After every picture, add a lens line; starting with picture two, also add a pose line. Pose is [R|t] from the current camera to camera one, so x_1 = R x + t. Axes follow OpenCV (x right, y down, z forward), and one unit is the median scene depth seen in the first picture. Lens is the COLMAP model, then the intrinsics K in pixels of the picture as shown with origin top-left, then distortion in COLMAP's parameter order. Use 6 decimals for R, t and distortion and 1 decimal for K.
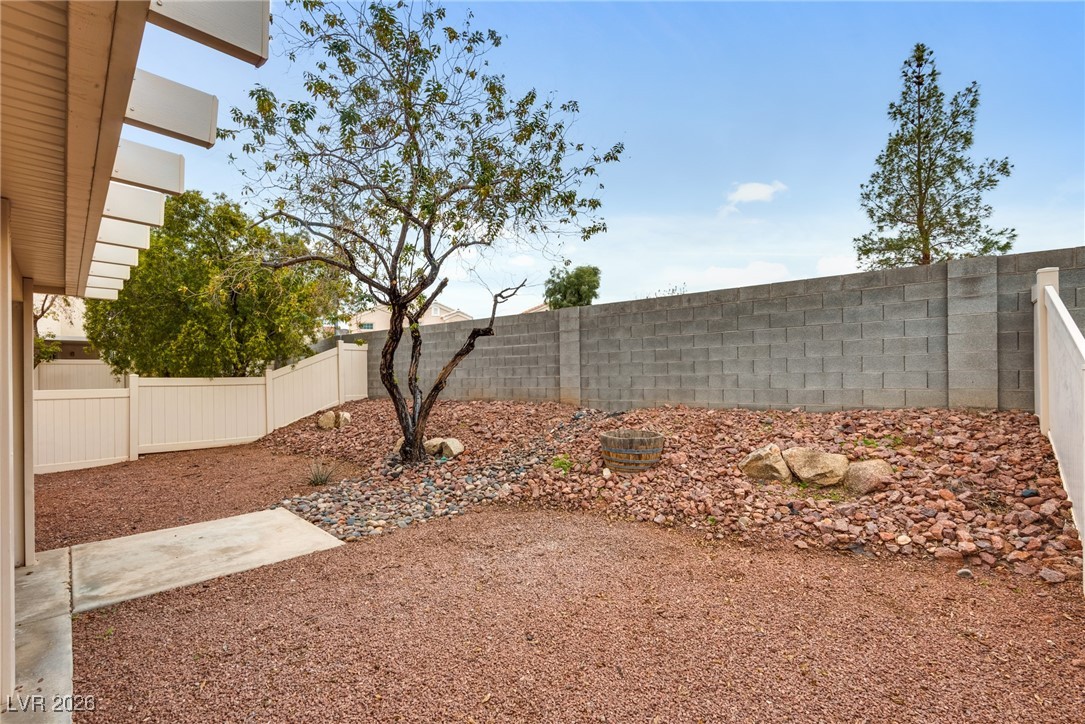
lens RADIAL K [[501.5, 0, 529.1], [0, 501.5, 378.0], [0, 0, 1]] dist [0.024357, -0.011446]
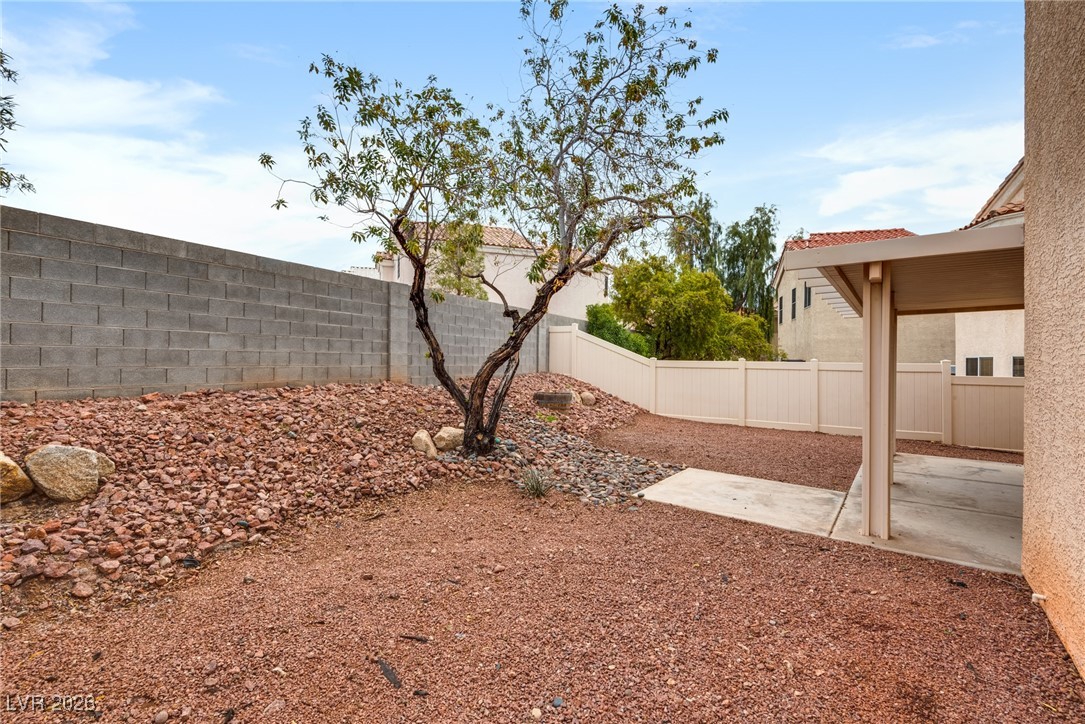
lens RADIAL K [[483.4, 0, 547.0], [0, 483.4, 363.6], [0, 0, 1]] dist [0.000274, -0.000455]
pose [[-0.201814, 0.004239, 0.979415, -1.109711], [-0.008865, 0.999942, -0.006155, 0.023107], [-0.979384, -0.009924, -0.201764, 1.124979]]
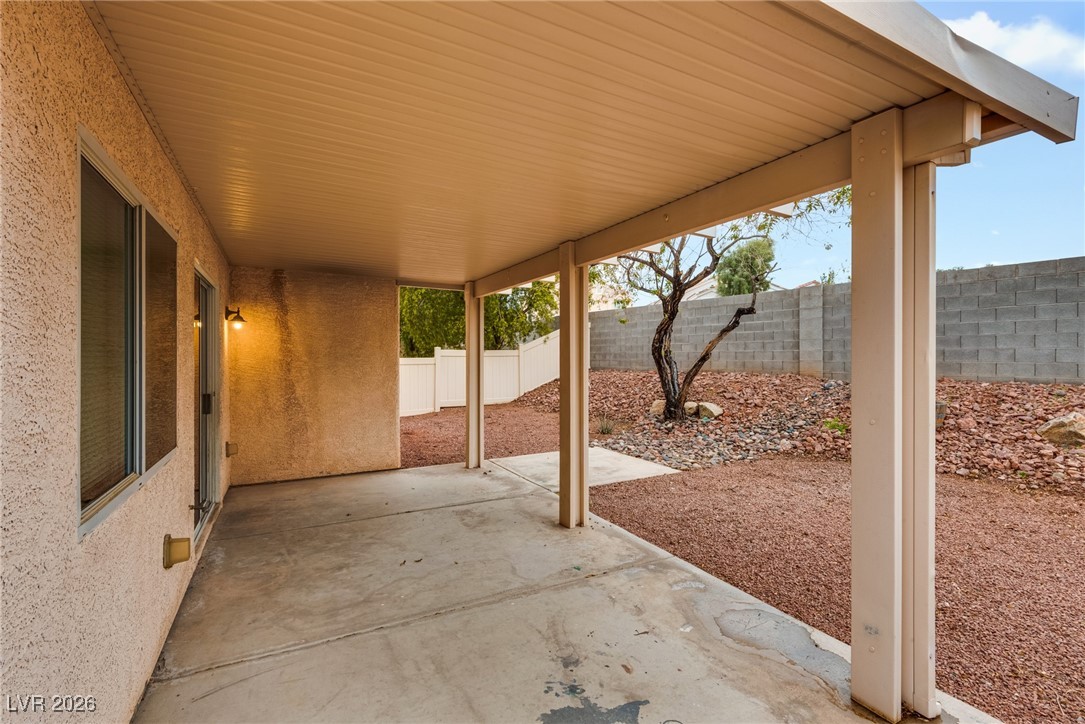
lens RADIAL K [[501.5, 0, 533.8], [0, 501.5, 358.3], [0, 0, 1]] dist [0.024357, -0.011446]
pose [[0.964189, 0.010899, -0.264993, -0.254352], [-0.008977, 0.999924, 0.008461, 0.012316], [0.265065, -0.005779, 0.964213, -0.254652]]
